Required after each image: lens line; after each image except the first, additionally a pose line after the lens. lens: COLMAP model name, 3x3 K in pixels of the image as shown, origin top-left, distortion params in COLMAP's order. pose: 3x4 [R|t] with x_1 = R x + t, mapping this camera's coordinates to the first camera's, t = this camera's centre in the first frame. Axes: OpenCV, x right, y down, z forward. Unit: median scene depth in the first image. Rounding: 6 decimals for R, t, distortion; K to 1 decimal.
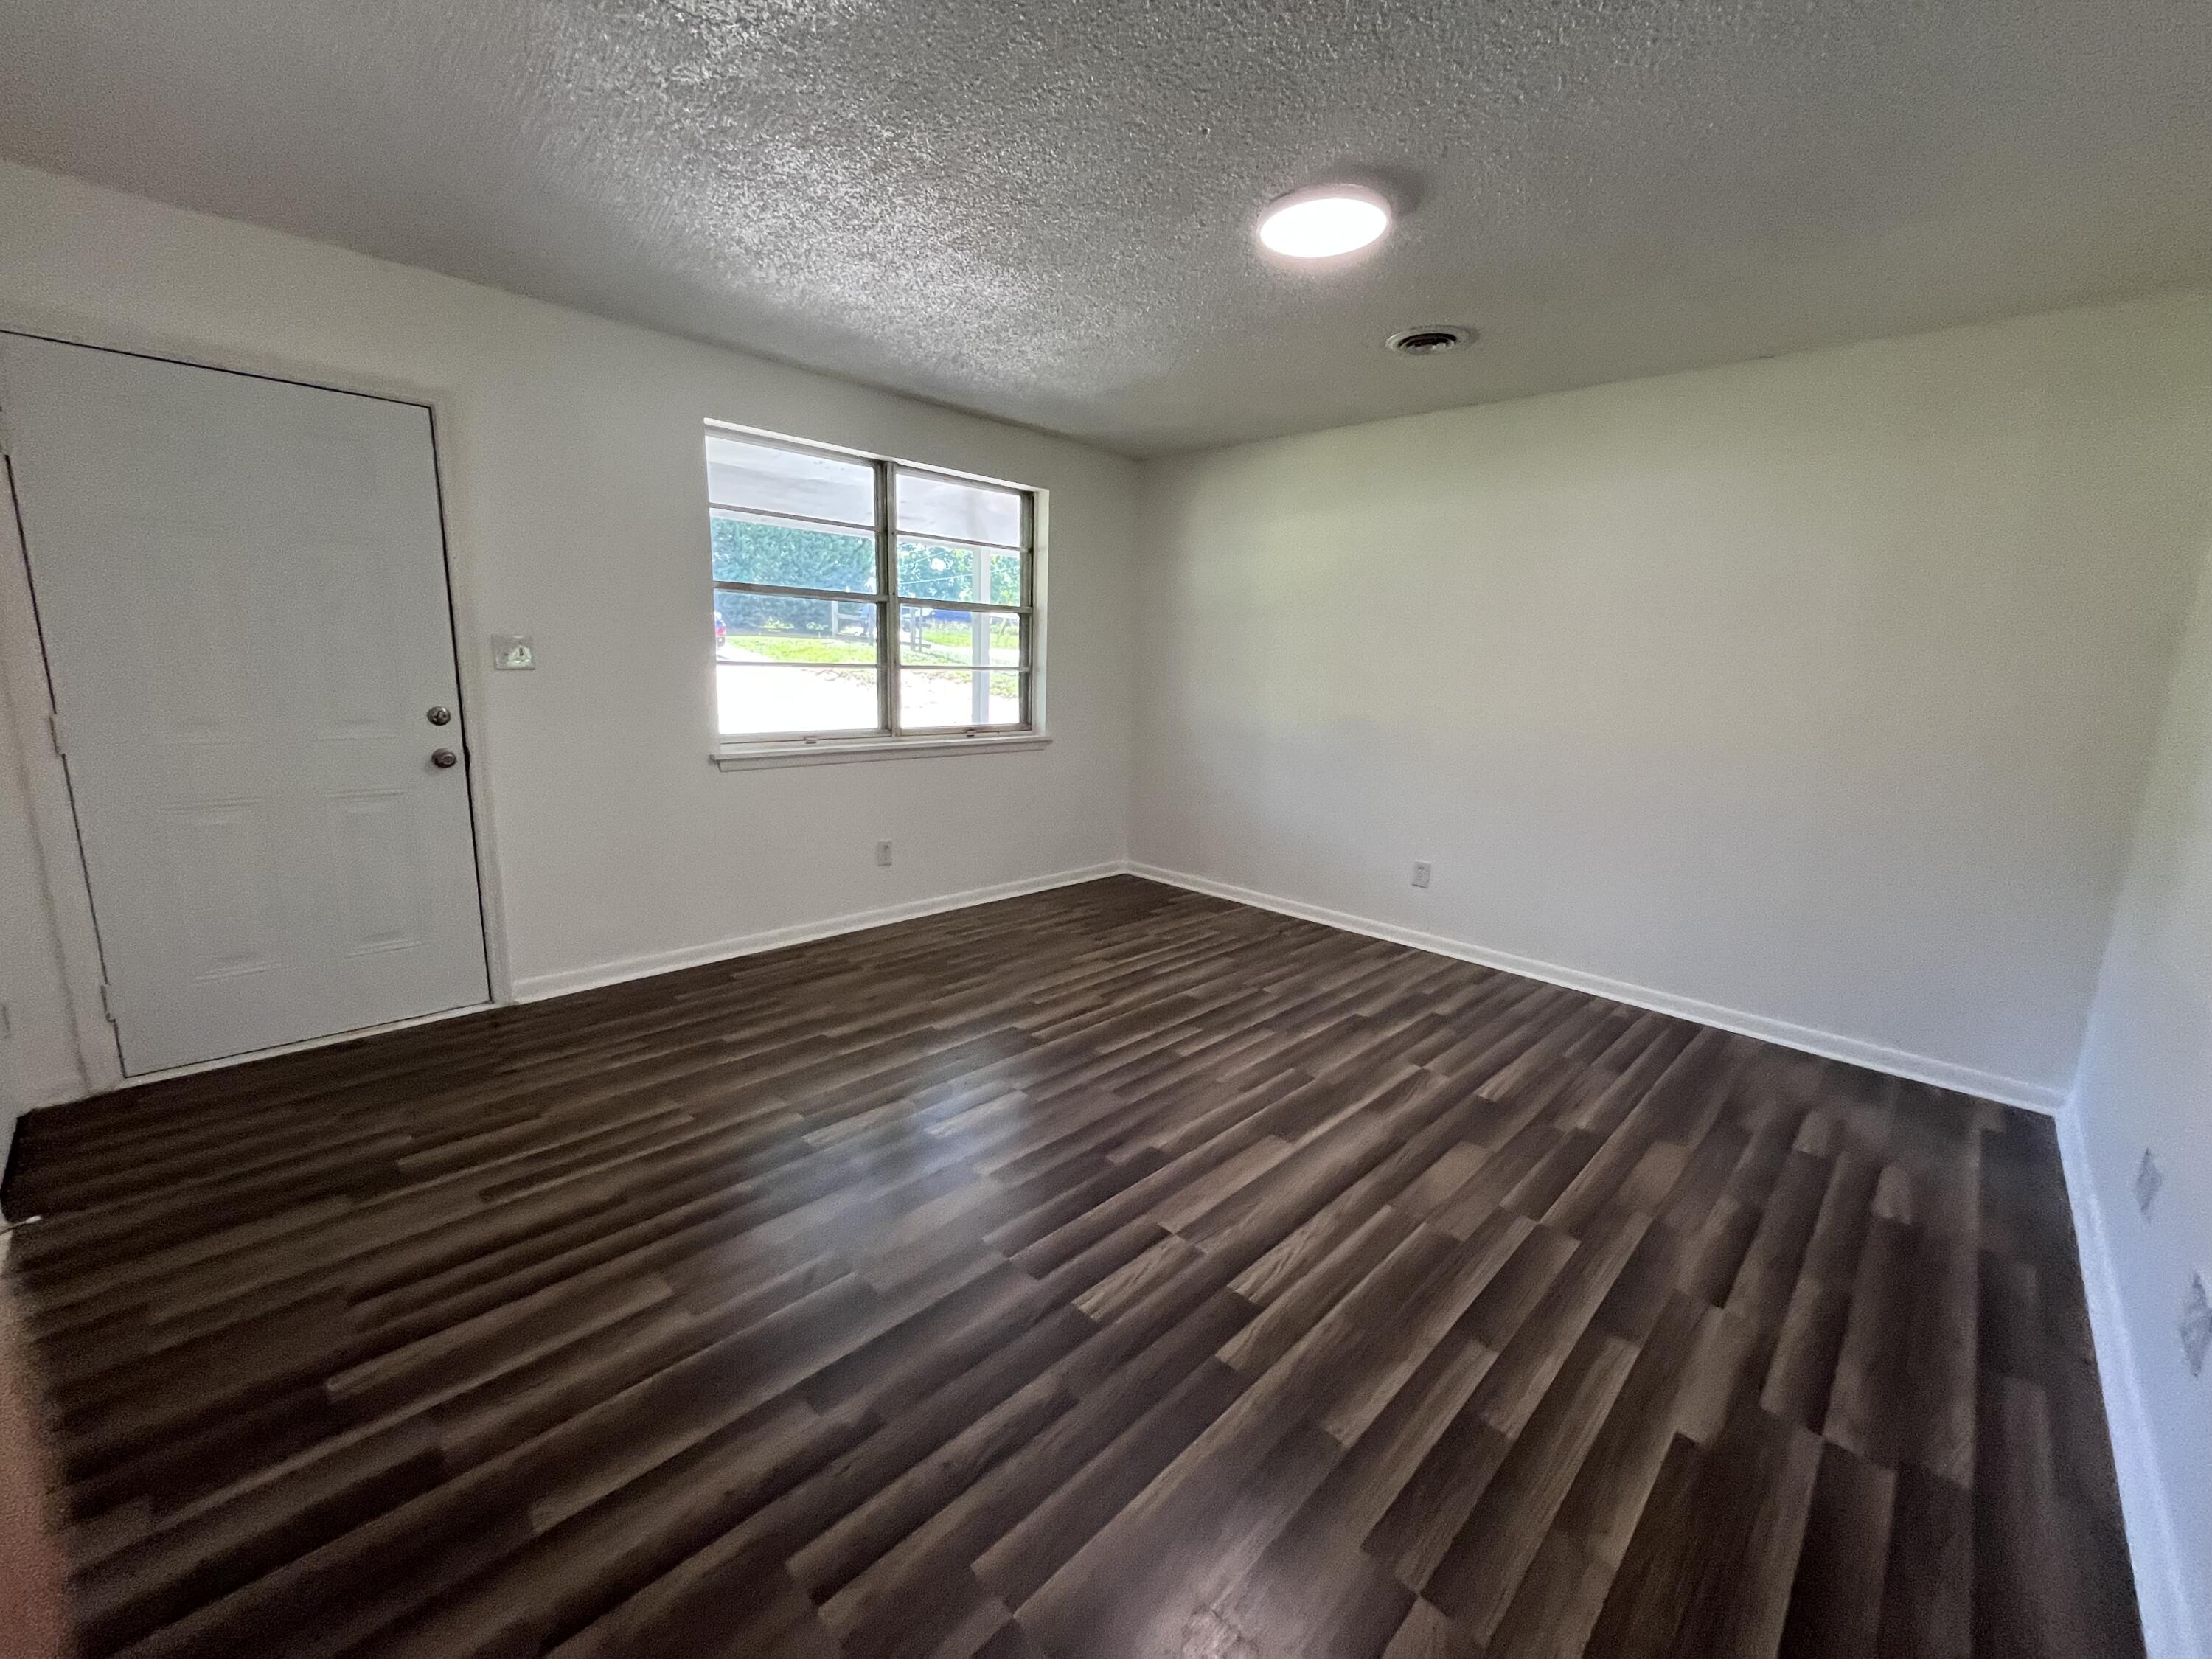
lens RADIAL K [[904.0, 0, 1091.6], [0, 904.0, 833.8], [0, 0, 1]] dist [-0.002682, 0.000107]
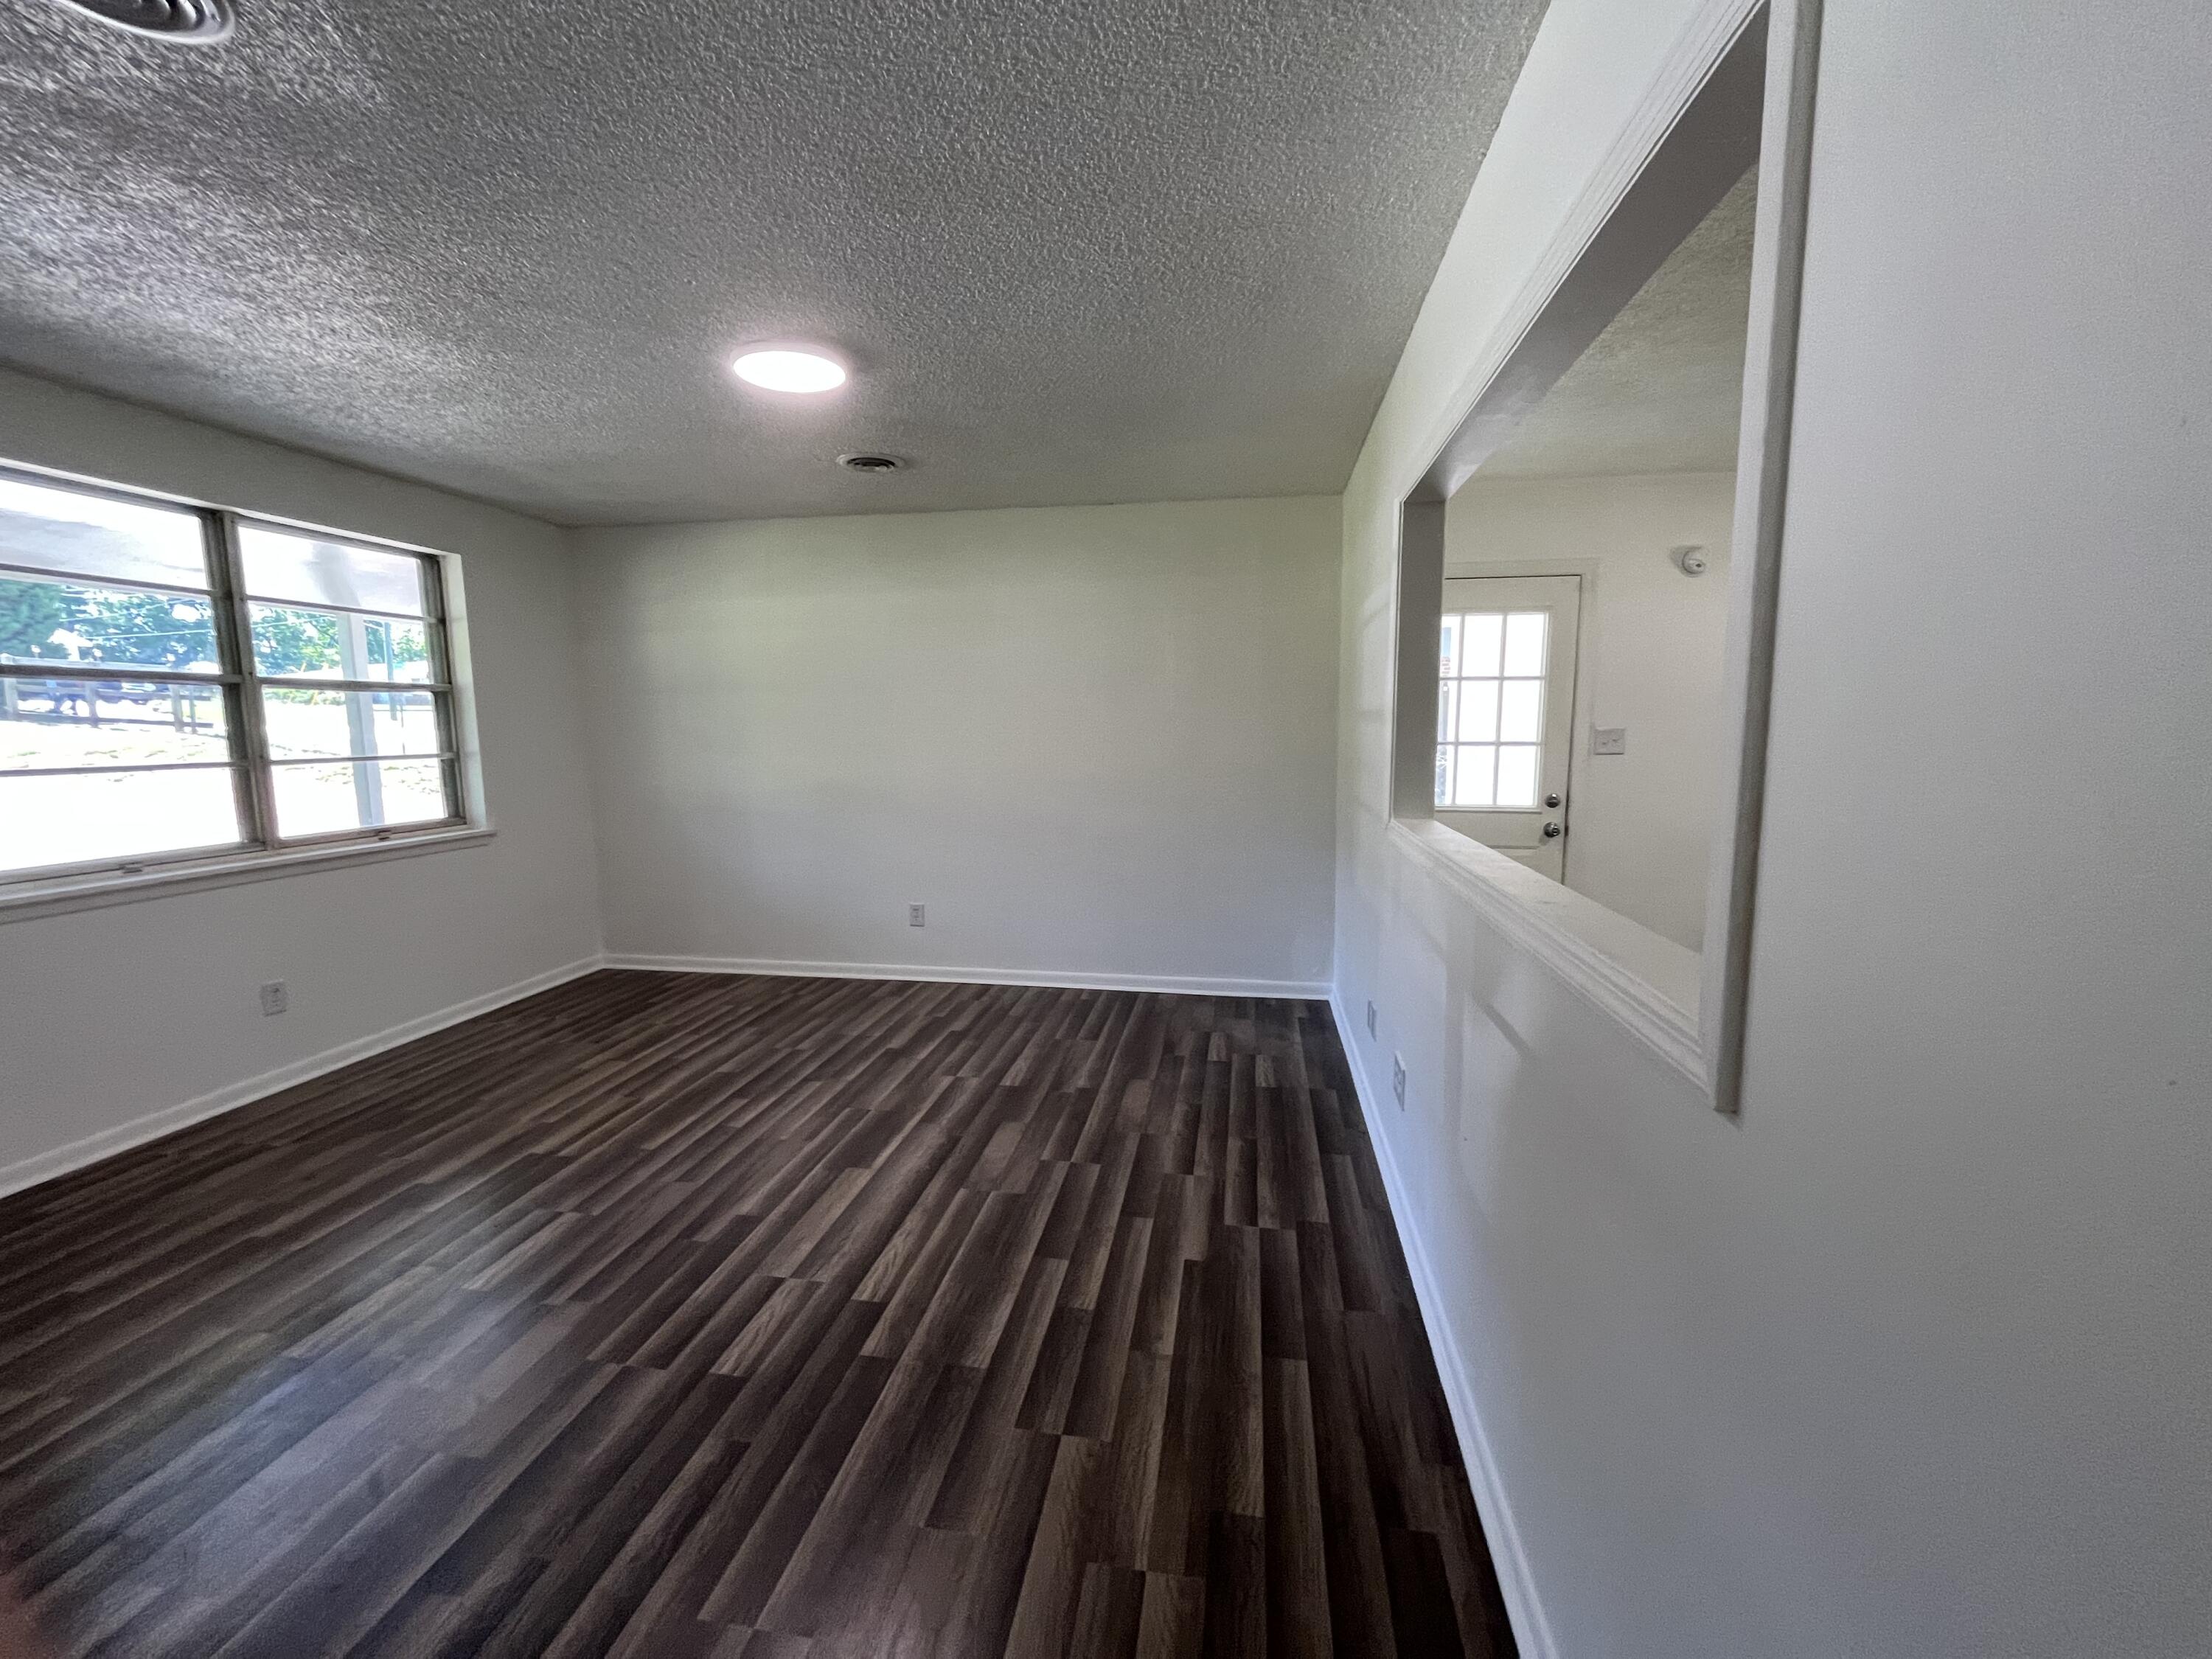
lens RADIAL K [[904.0, 0, 1105.5], [0, 904.0, 835.2], [0, 0, 1]] dist [-0.002682, 0.000107]
pose [[0.813963, -0.110339, 0.570342, -0.114174], [0.145381, 0.989245, -0.016100, -0.001862], [-0.562431, 0.096022, 0.821250, -0.100965]]
